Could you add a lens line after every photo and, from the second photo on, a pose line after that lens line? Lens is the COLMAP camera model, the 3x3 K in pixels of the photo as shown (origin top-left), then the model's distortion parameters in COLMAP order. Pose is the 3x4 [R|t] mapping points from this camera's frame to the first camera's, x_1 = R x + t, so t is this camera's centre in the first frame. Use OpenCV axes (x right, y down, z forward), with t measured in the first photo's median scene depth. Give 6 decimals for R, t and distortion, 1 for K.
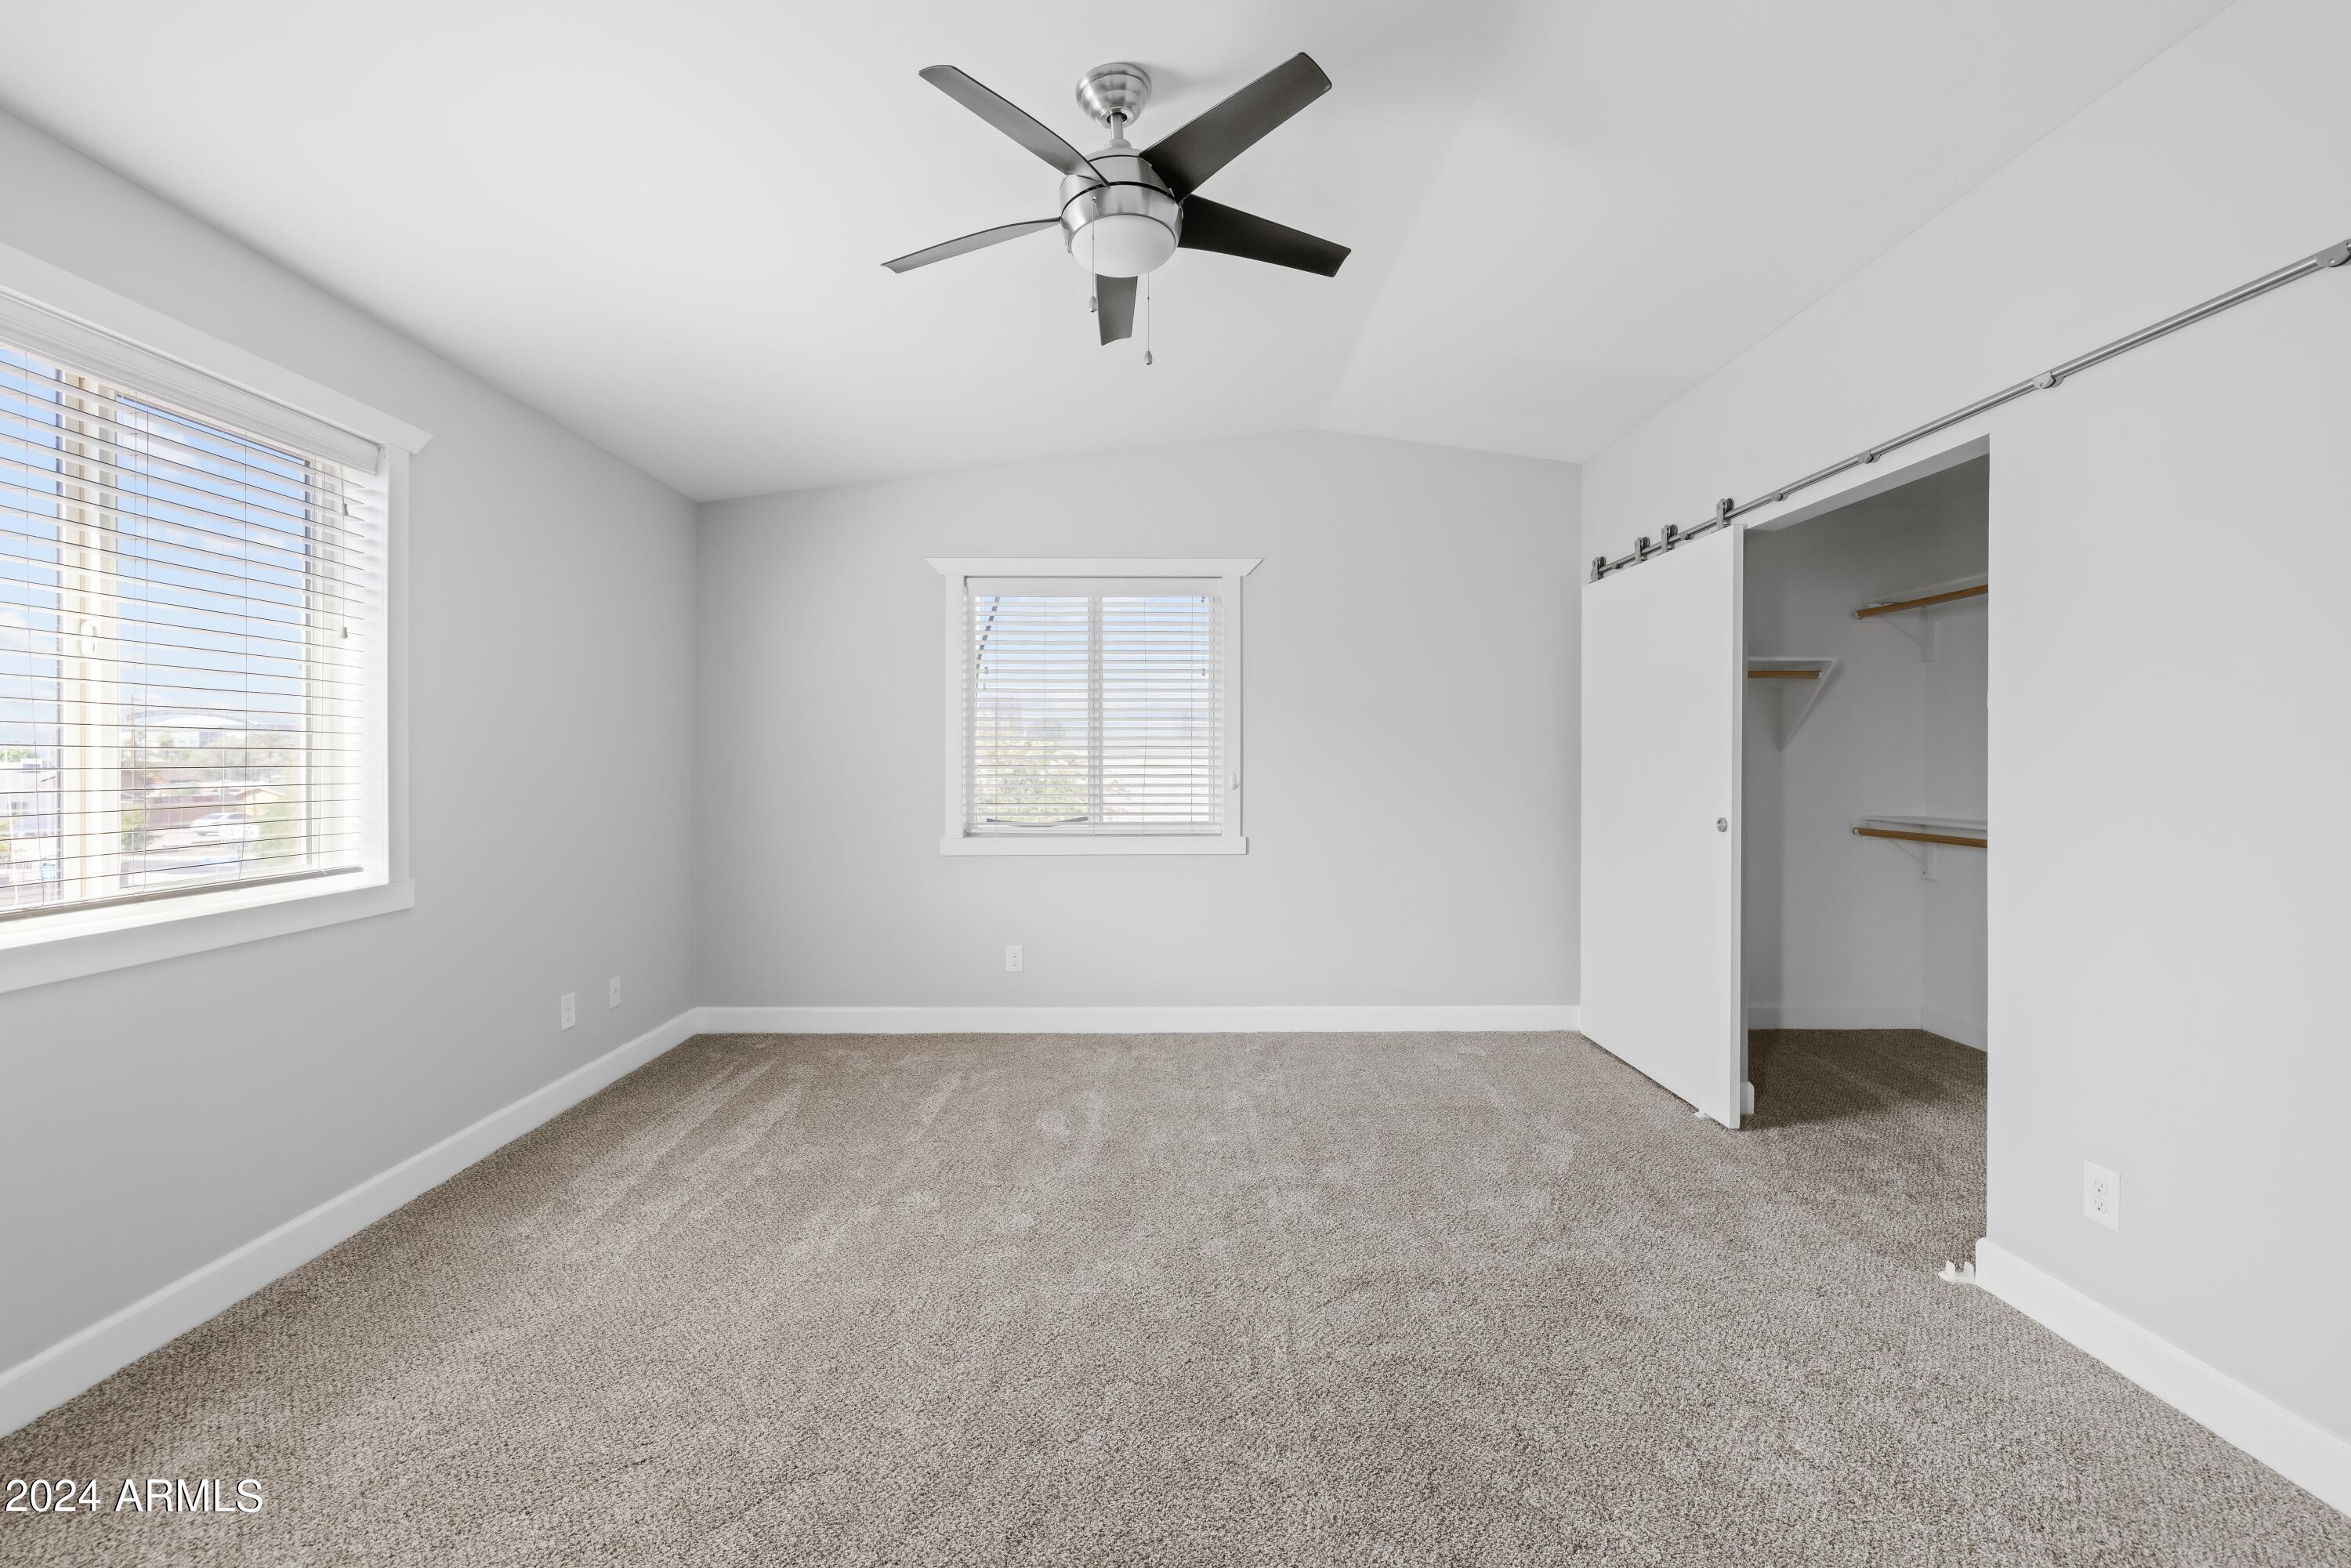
lens RADIAL K [[1008.0, 0, 1166.2], [0, 1008.0, 772.7], [0, 0, 1]] dist [-0.001764, 0.000889]
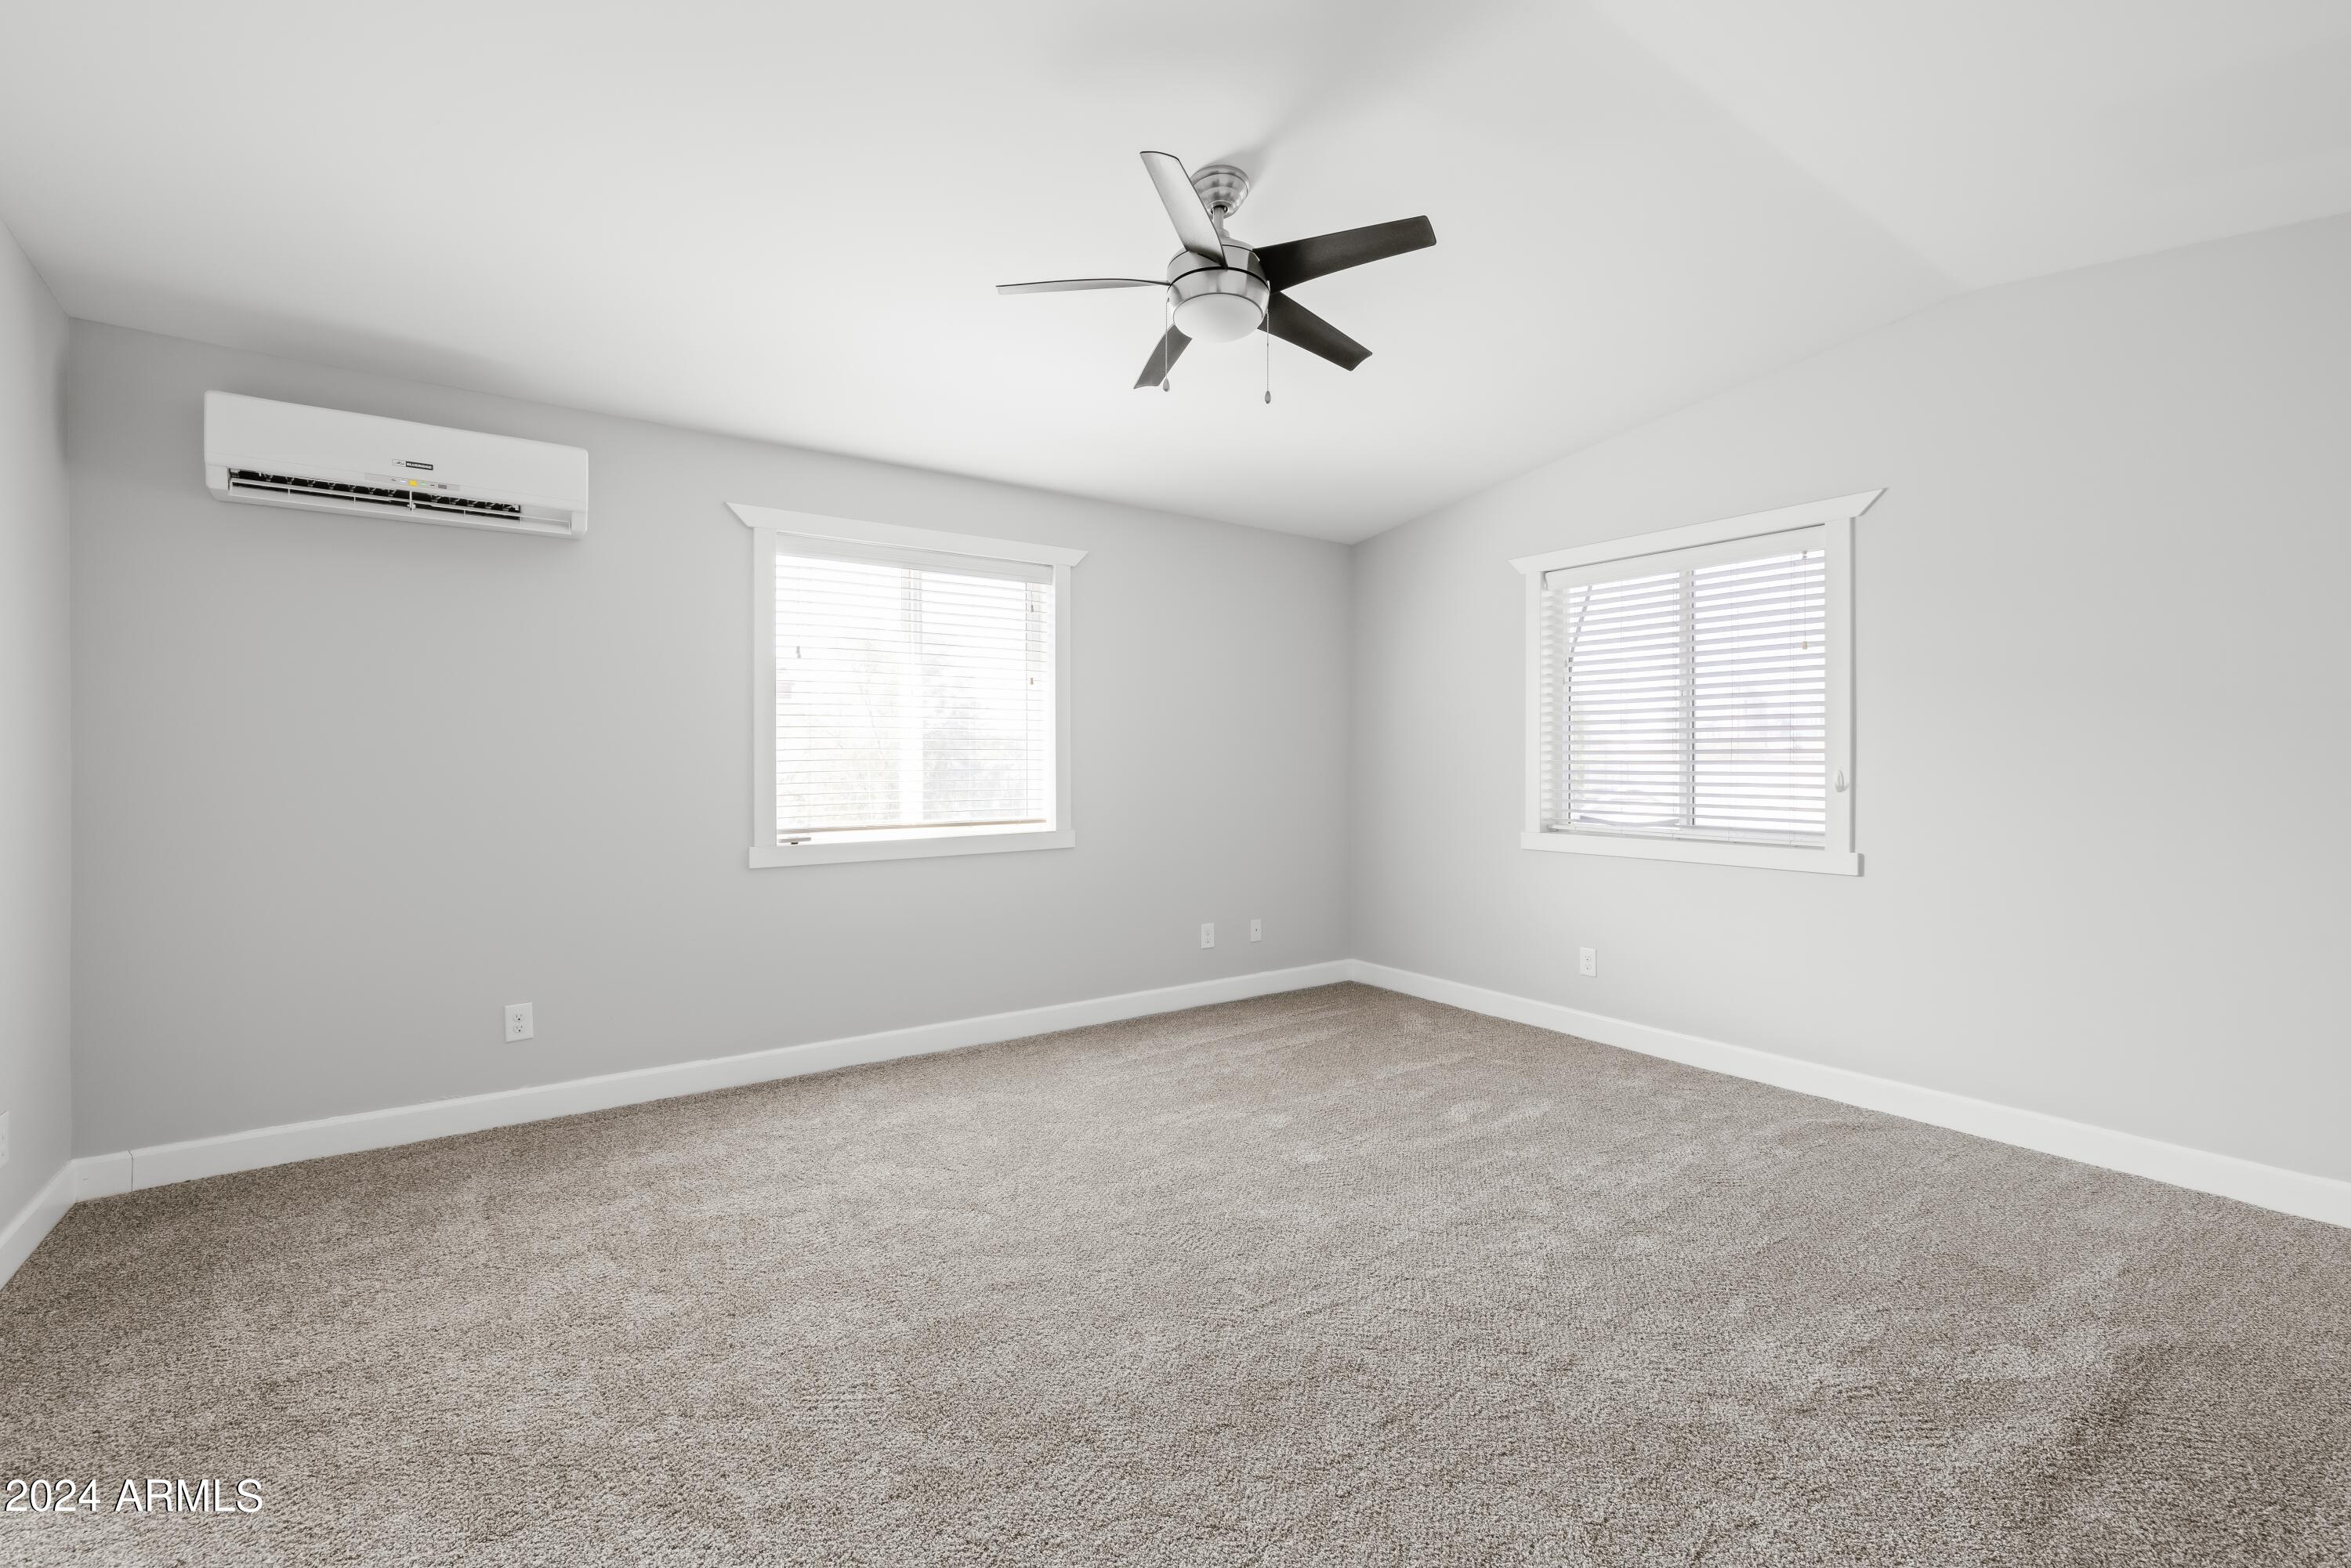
lens RADIAL K [[1008.0, 0, 1181.7], [0, 1008.0, 772.2], [0, 0, 1]] dist [-0.001764, 0.000889]
pose [[0.572552, 0.010682, -0.819799, 0.566653], [-0.009549, 0.999934, 0.006361, 0.001735], [0.819813, 0.004187, 0.572616, 0.182004]]
